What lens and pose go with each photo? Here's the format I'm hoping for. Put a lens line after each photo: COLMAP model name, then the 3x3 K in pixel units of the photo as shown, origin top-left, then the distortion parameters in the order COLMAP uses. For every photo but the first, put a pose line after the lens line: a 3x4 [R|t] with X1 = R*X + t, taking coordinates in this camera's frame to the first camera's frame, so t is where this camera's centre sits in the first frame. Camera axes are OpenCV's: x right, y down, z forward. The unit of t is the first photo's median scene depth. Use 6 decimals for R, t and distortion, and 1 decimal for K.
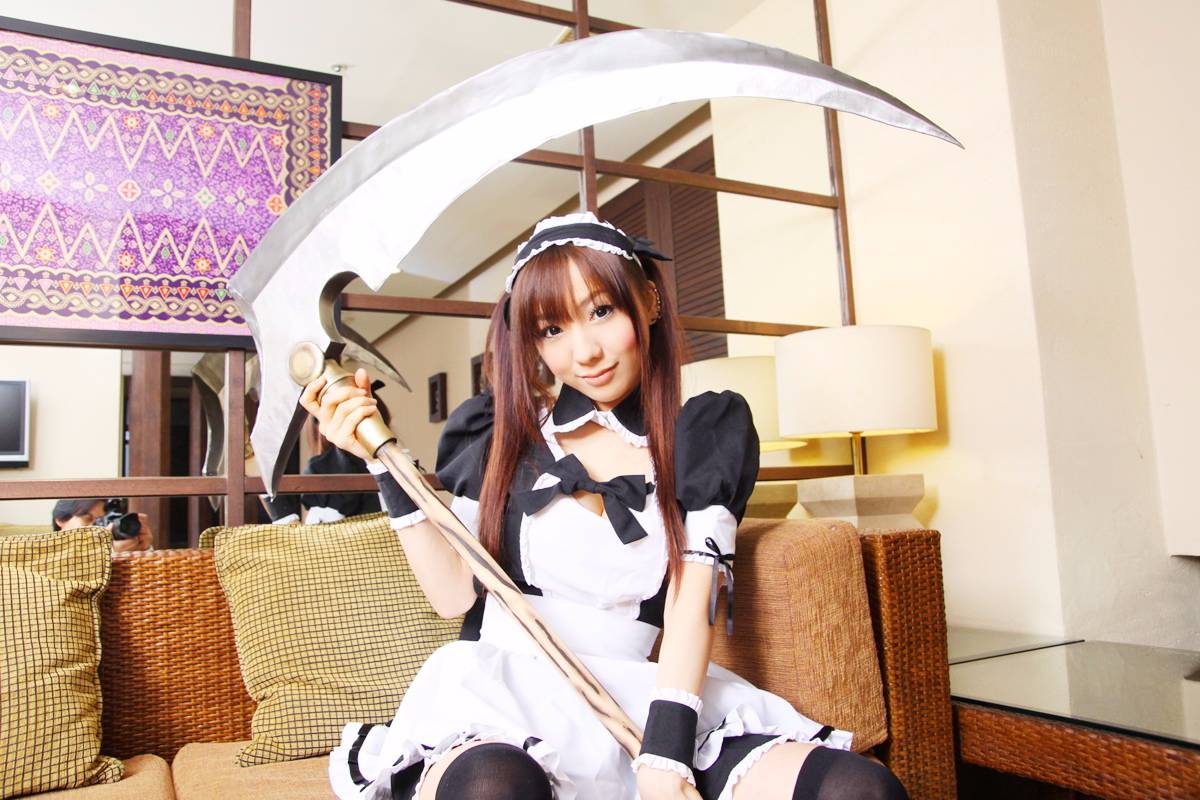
lens RADIAL K [[943.8, 0, 601.0], [0, 943.8, 403.6], [0, 0, 1]] dist [-0.119297, 0.107319]
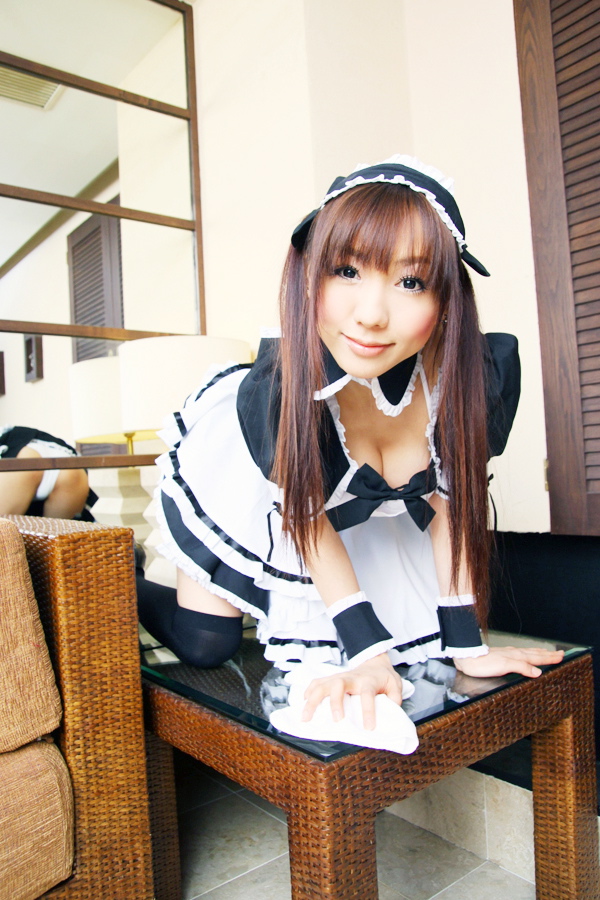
lens RADIAL K [[707.9, 0, 293.4], [0, 707.9, 456.9], [0, 0, 1]] dist [-0.119297, 0.107319]
pose [[0.984052, -0.012363, 0.177448, 0.417081], [-0.003507, 0.996040, 0.088840, -0.014811], [-0.177844, -0.088045, 0.980112, 0.205624]]
